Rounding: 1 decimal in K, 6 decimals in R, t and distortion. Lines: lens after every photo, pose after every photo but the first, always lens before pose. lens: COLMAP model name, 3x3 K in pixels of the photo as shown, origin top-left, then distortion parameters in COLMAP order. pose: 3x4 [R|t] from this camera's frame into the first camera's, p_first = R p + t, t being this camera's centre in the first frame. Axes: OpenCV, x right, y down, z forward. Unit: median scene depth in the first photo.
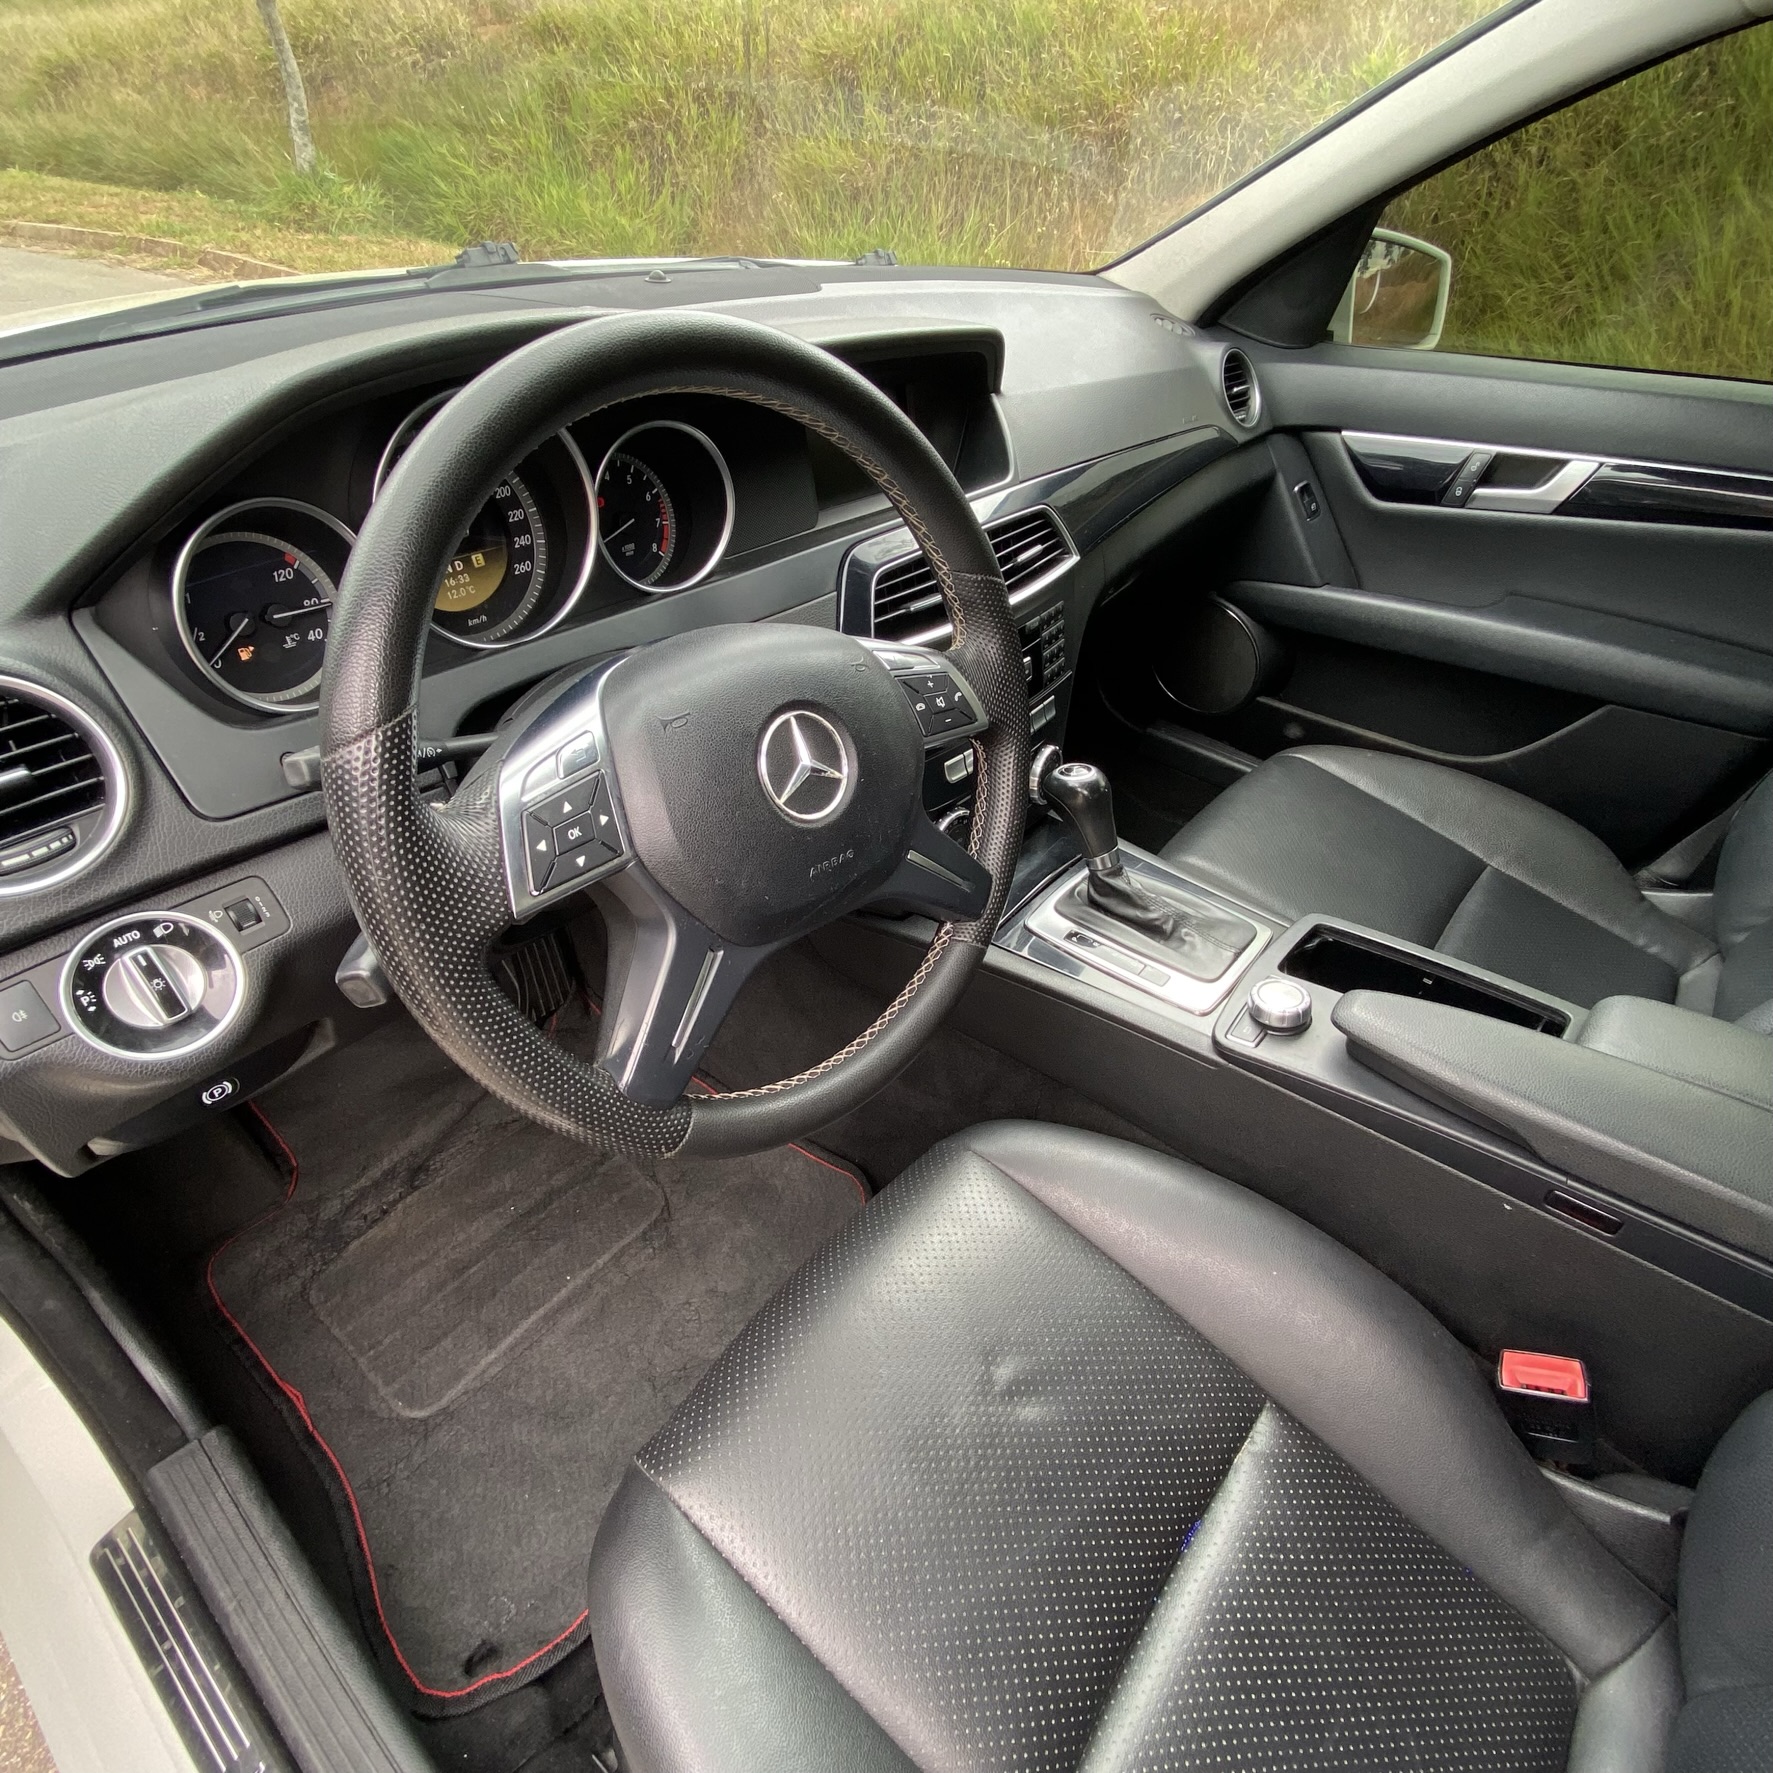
lens RADIAL K [[982.0, 0, 888.6], [0, 982.0, 877.6], [0, 0, 1]] dist [0.032976, -0.025737]
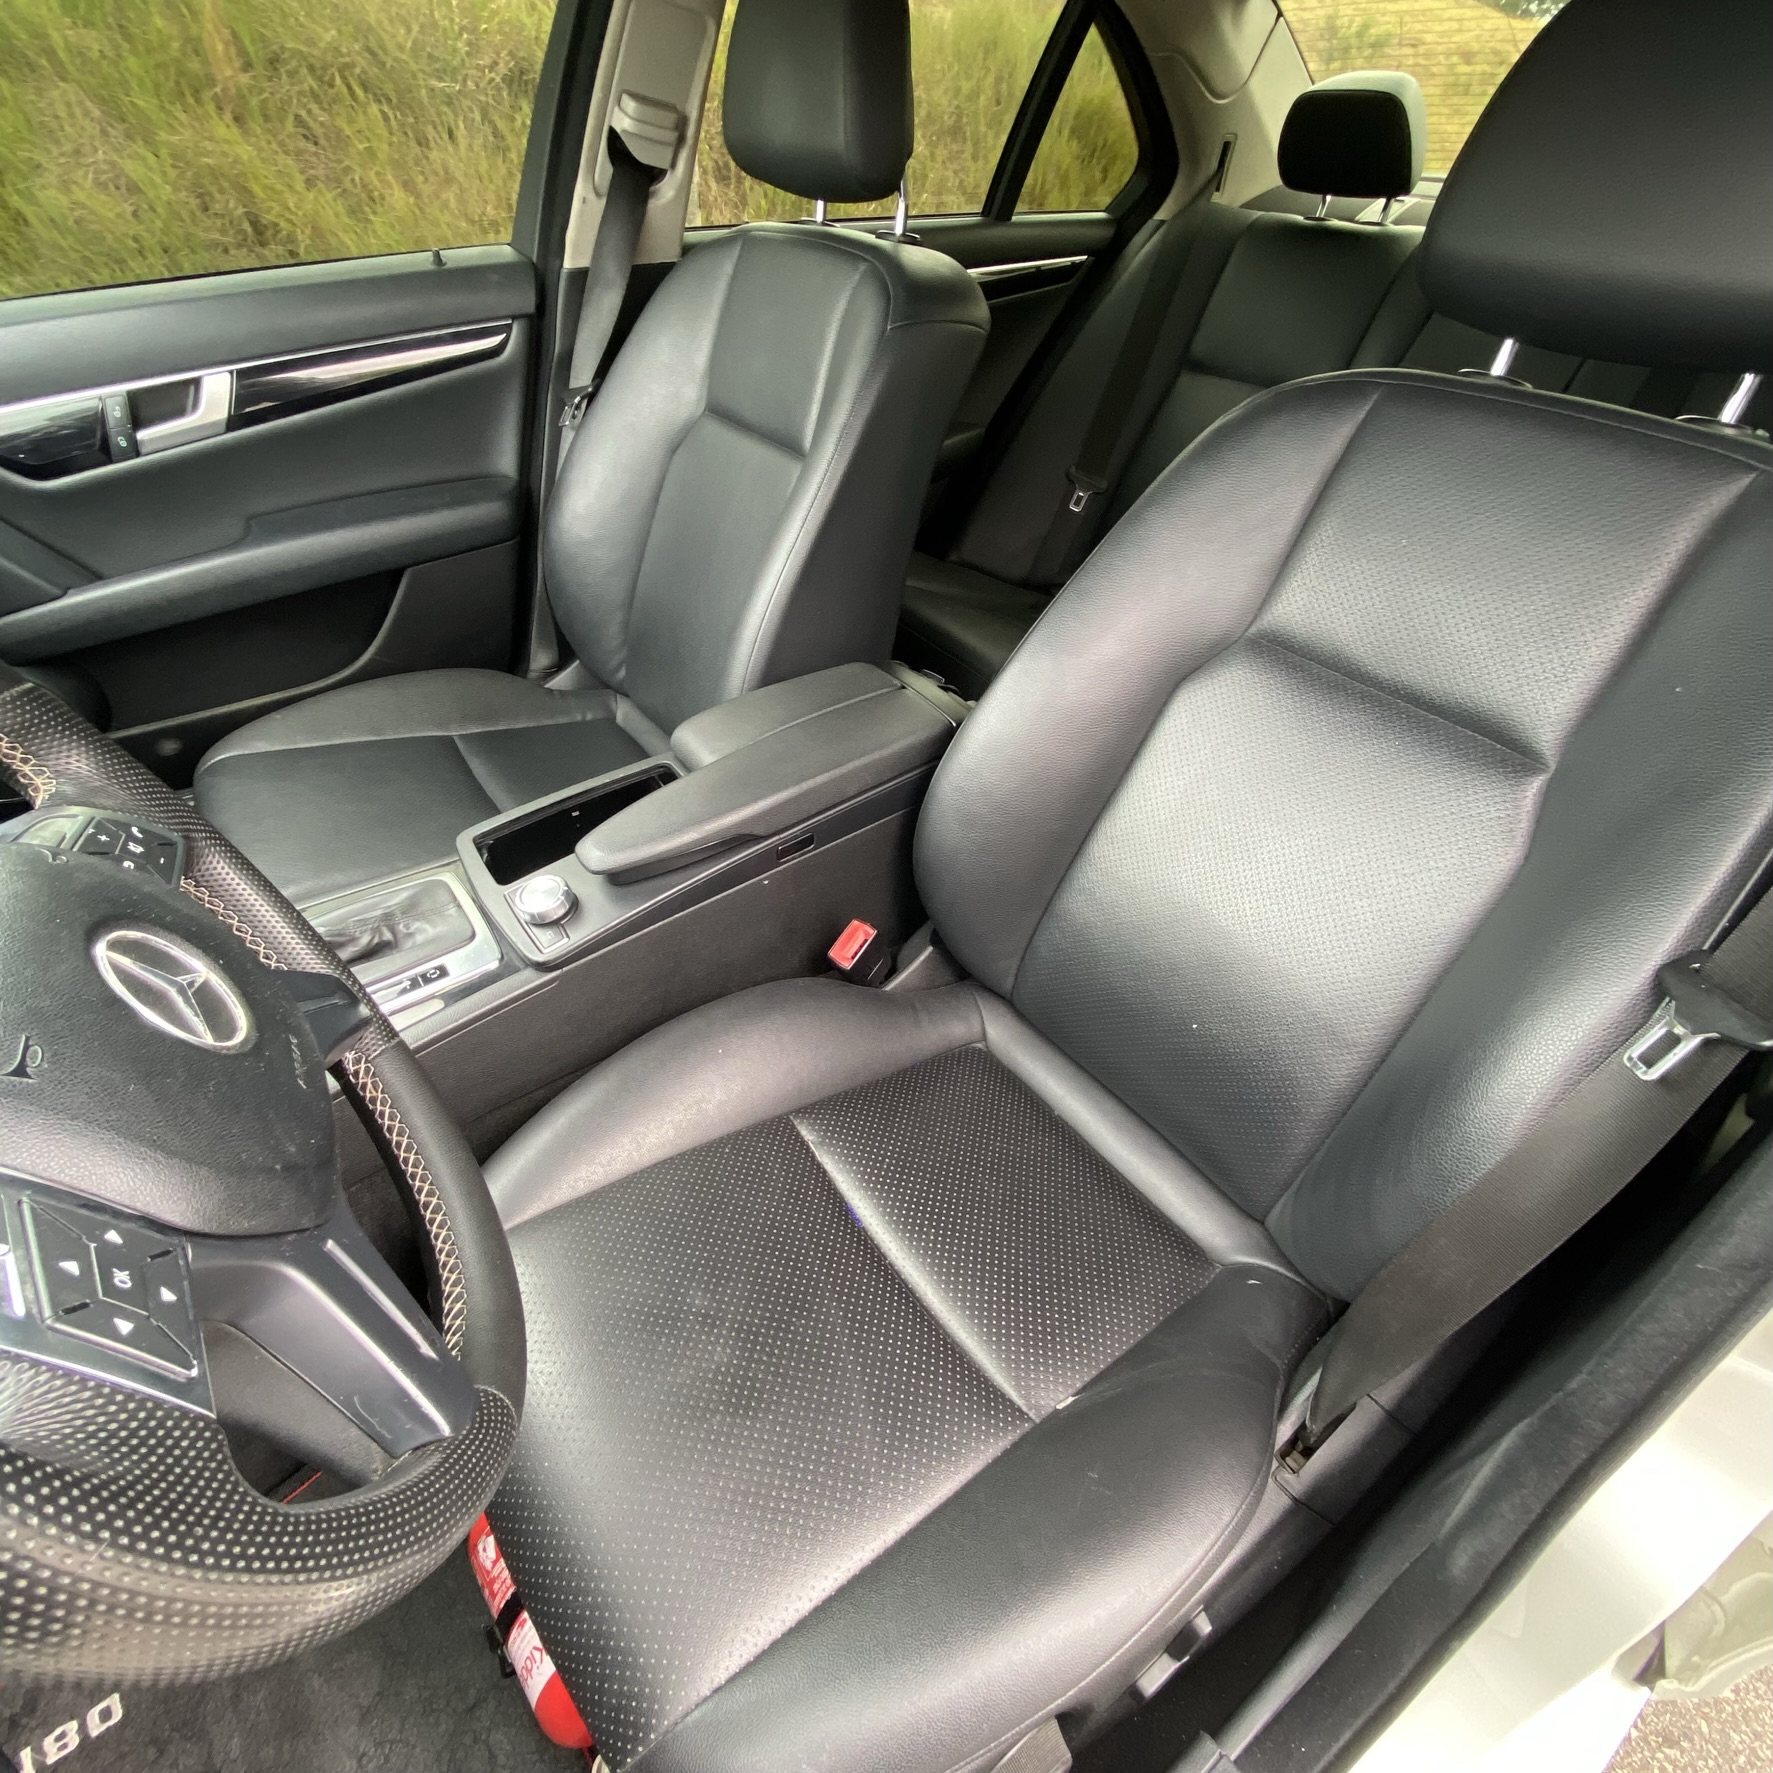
lens RADIAL K [[982.0, 0, 888.6], [0, 982.0, 877.6], [0, 0, 1]] dist [0.032976, -0.025737]
pose [[0.232139, -0.623881, 0.746247, -0.309353], [0.572067, 0.708058, 0.413998, -0.121467], [-0.786671, 0.330798, 0.521269, 0.150207]]
